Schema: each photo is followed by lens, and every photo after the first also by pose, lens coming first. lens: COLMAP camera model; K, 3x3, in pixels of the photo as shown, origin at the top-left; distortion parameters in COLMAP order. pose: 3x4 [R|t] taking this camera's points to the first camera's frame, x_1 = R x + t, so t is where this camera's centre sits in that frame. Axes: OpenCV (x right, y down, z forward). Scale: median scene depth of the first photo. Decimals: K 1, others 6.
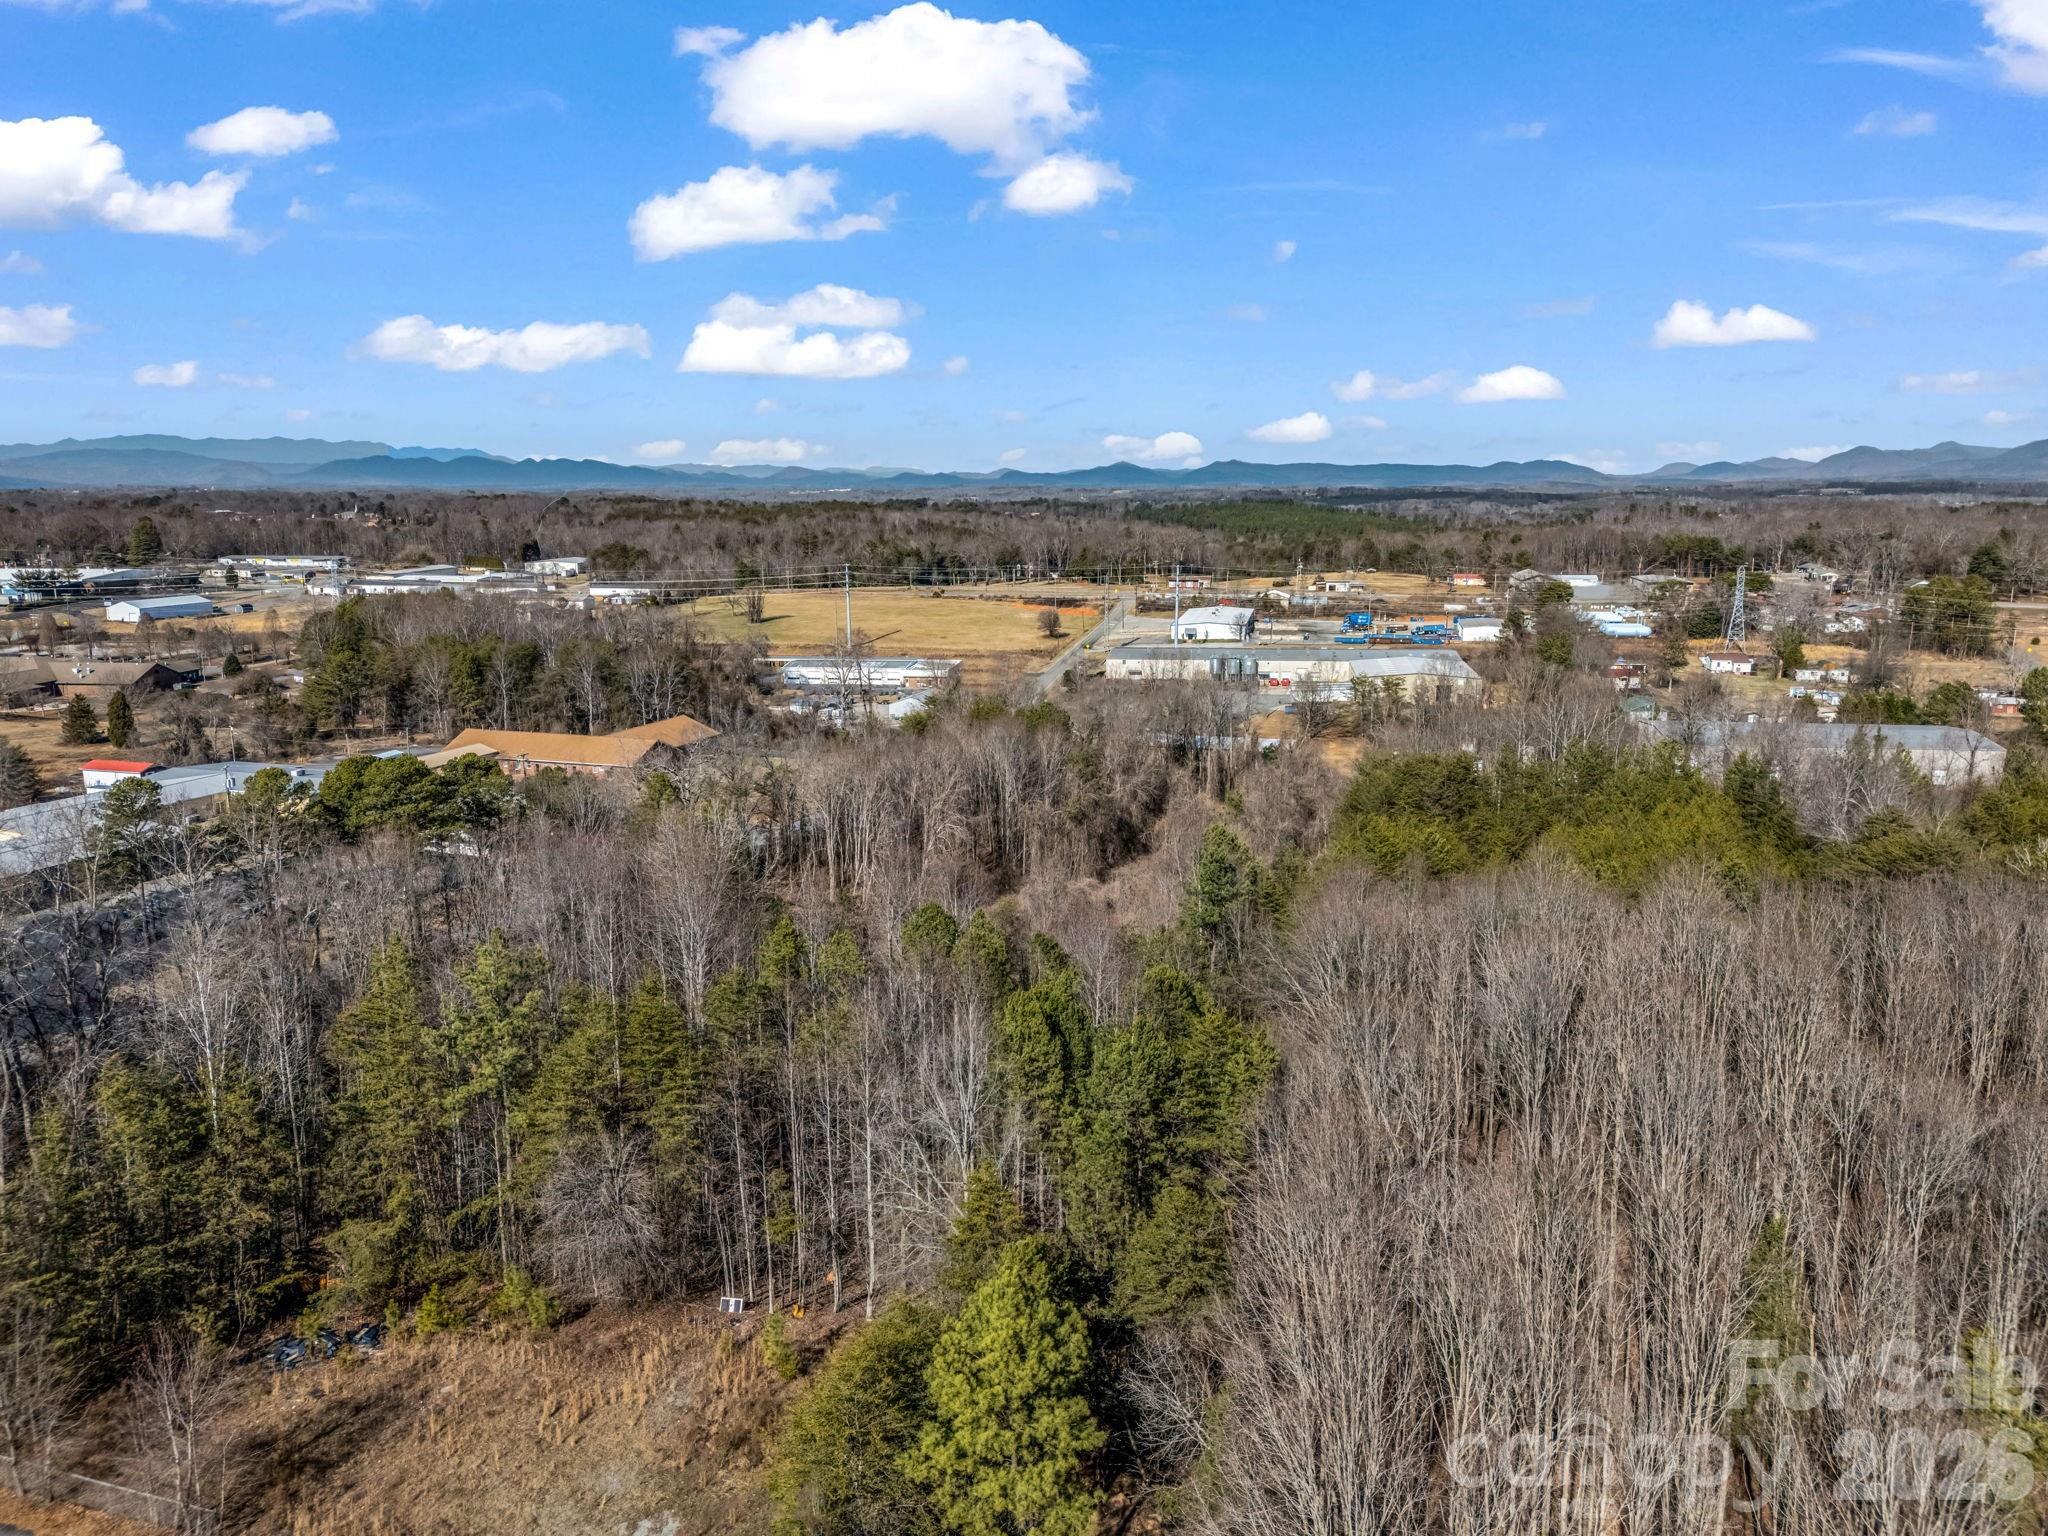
lens RADIAL K [[1513.9, 0, 1022.6], [0, 1513.9, 804.6], [0, 0, 1]] dist [0.082842, -0.069253]
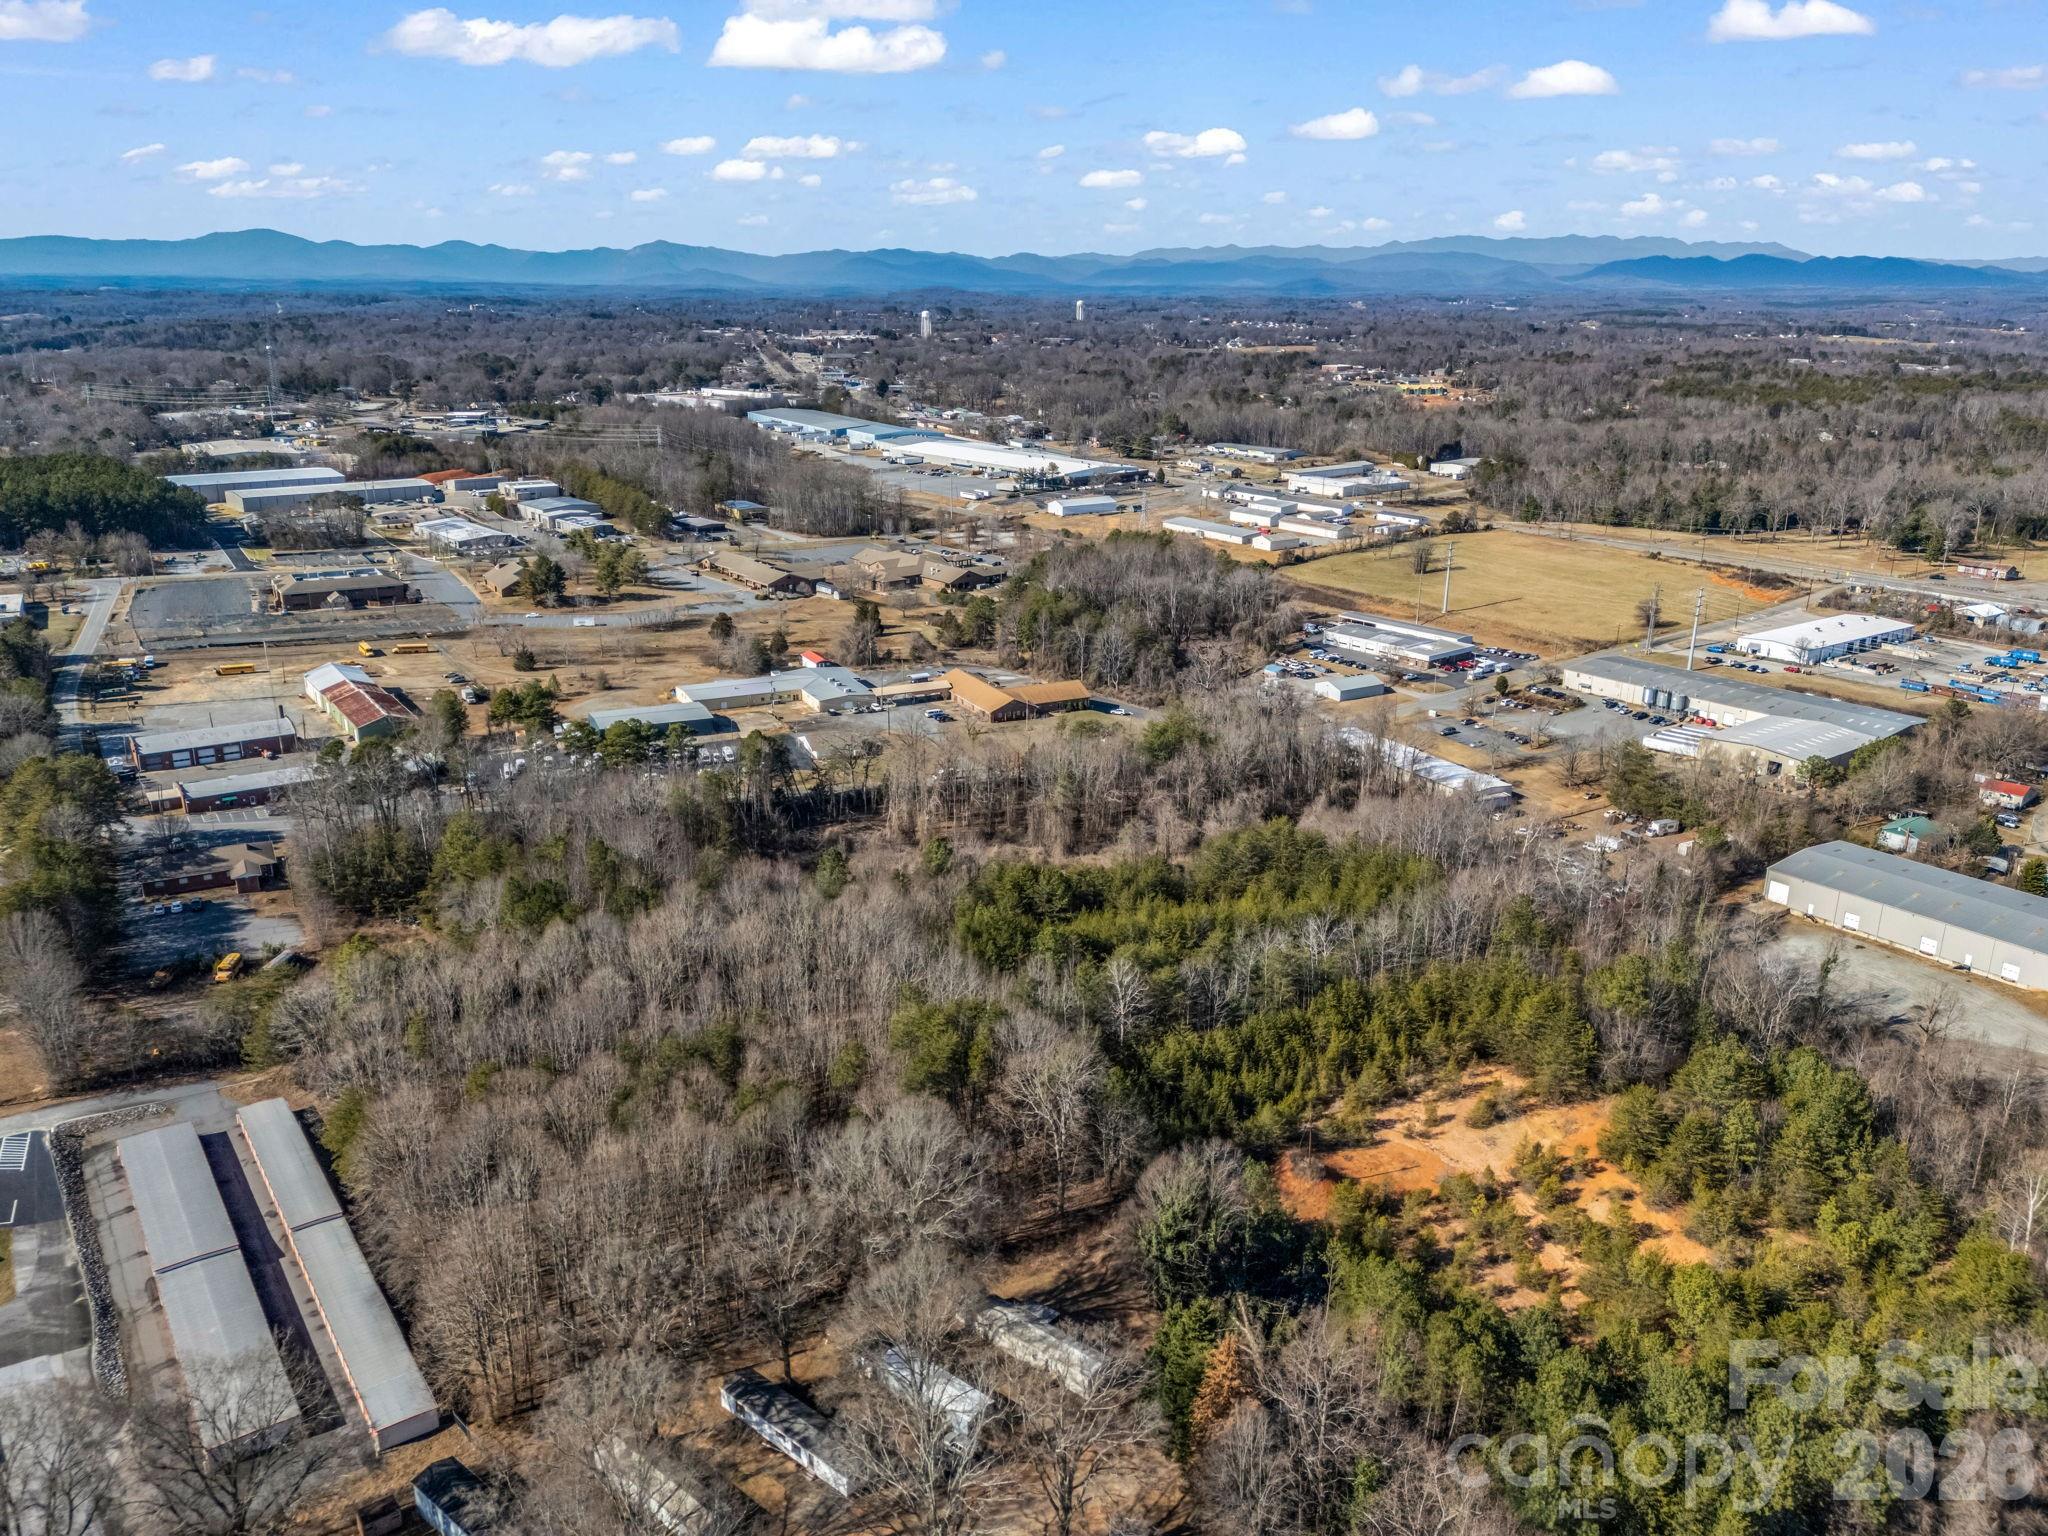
lens RADIAL K [[1501.3, 0, 1024.4], [0, 1501.3, 802.1], [0, 0, 1]] dist [0.096702, -0.100312]
pose [[0.722780, 0.235085, -0.649864, 0.448533], [-0.154892, 0.971547, 0.179180, -0.120864], [0.673496, -0.028848, 0.738628, -0.091707]]
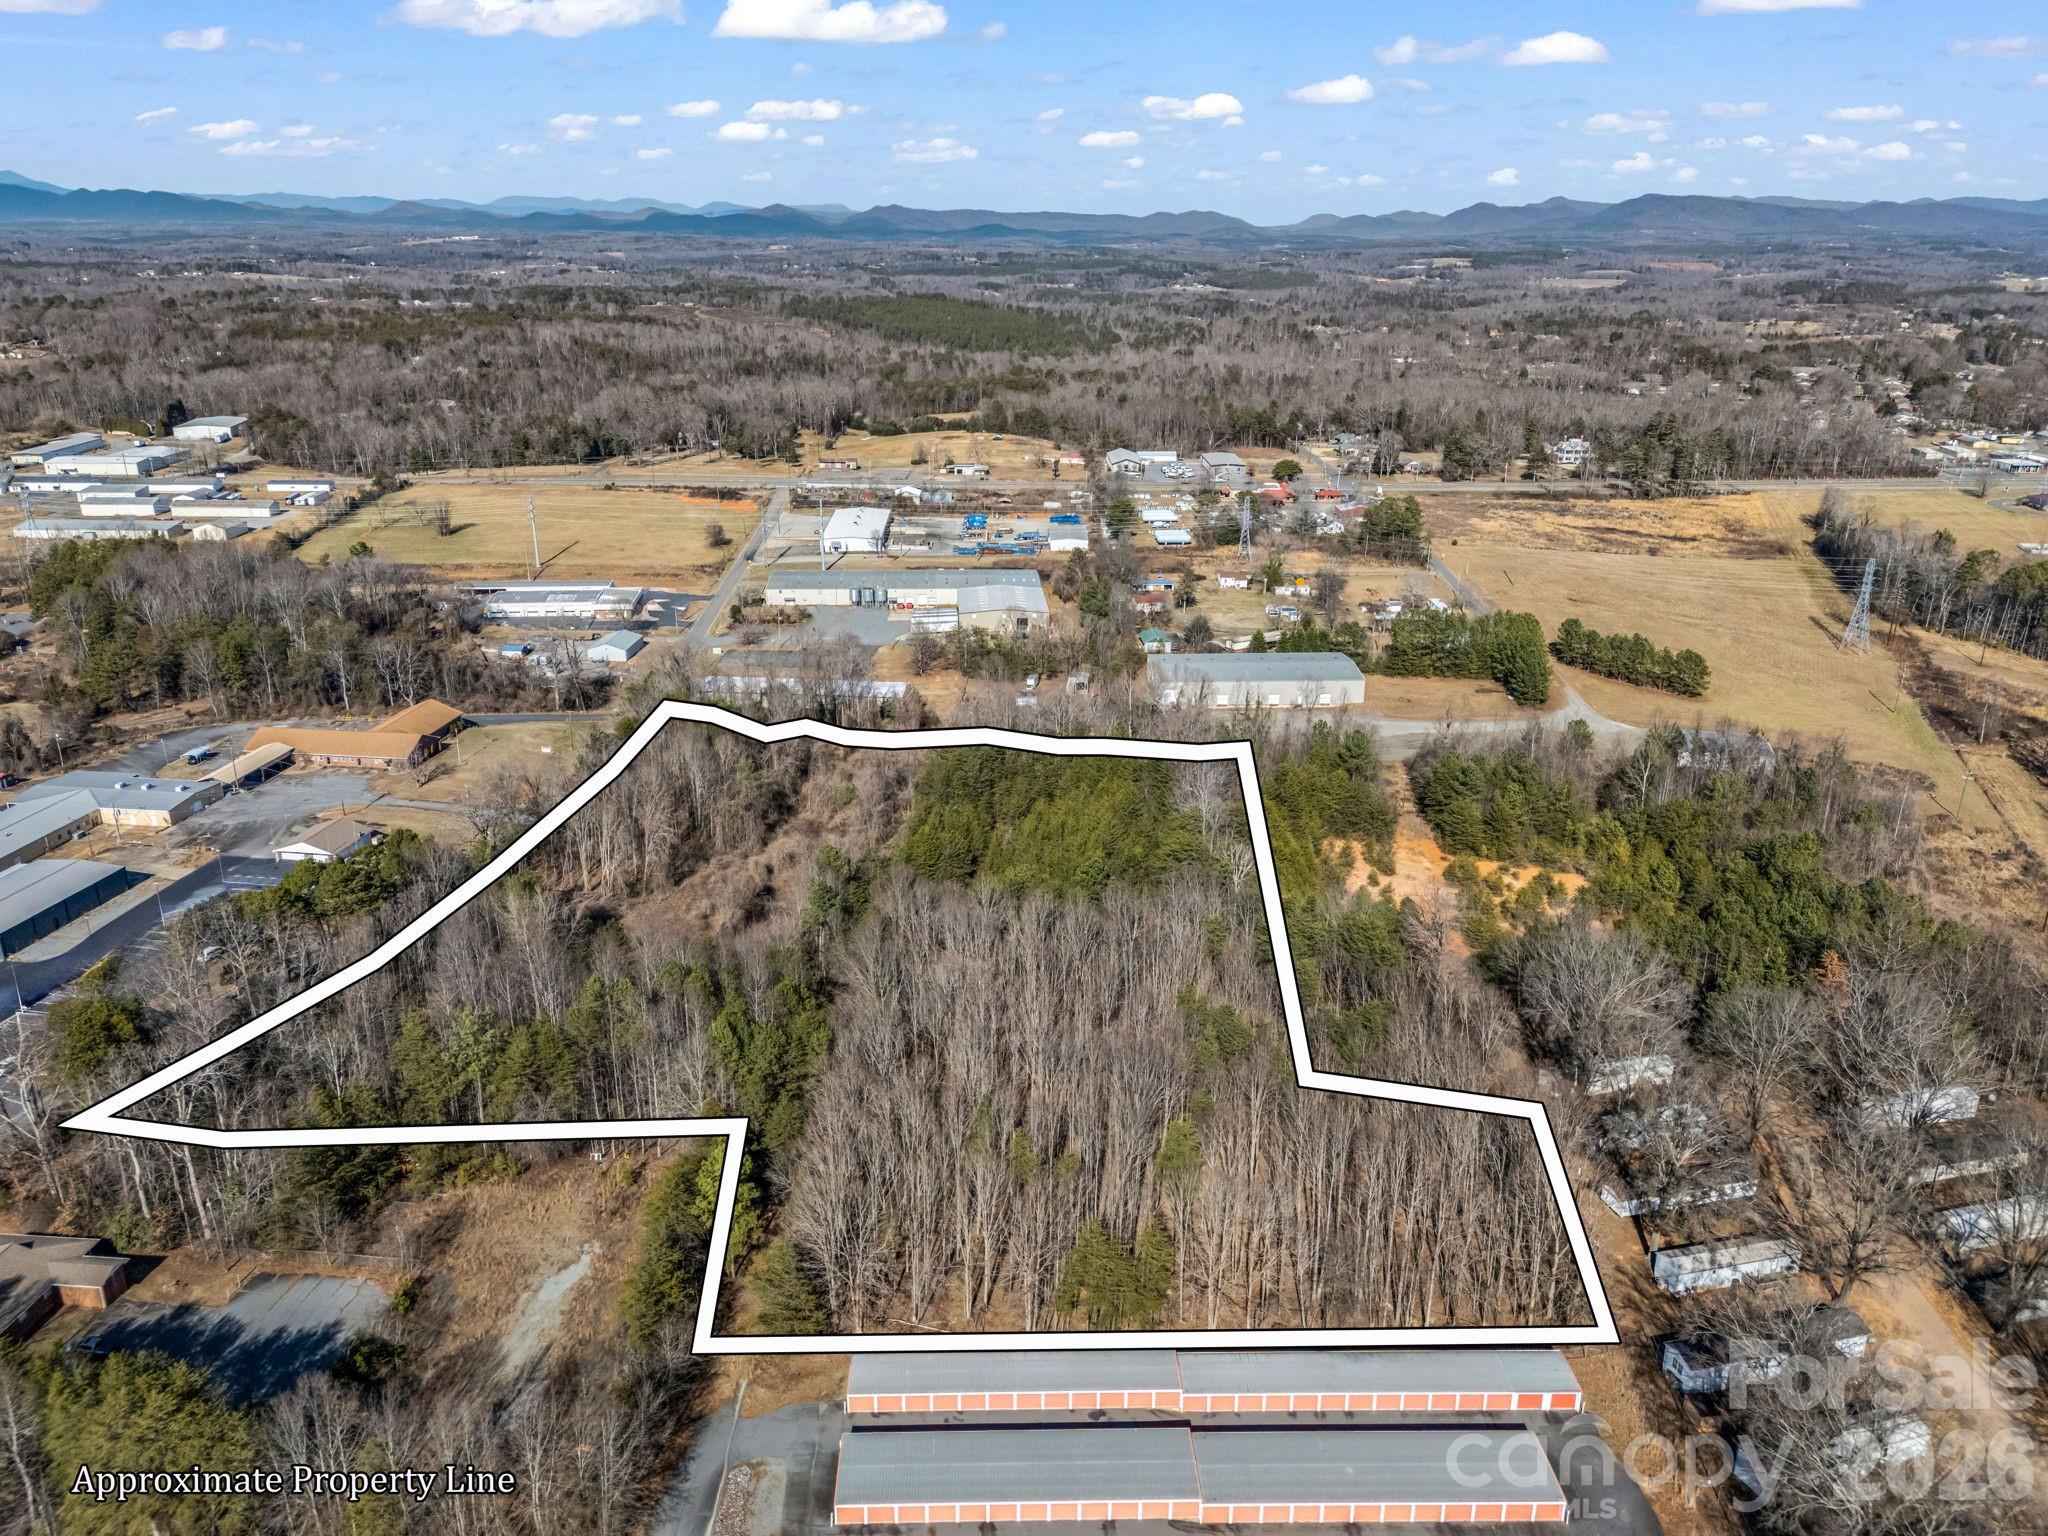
lens RADIAL K [[1501.3, 0, 1024.4], [0, 1501.3, 802.1], [0, 0, 1]] dist [0.096702, -0.100312]
pose [[0.977227, -0.066584, 0.201479, 0.002105], [0.035001, 0.987067, 0.156441, -0.094546], [-0.209290, -0.145826, 0.966919, -0.223208]]
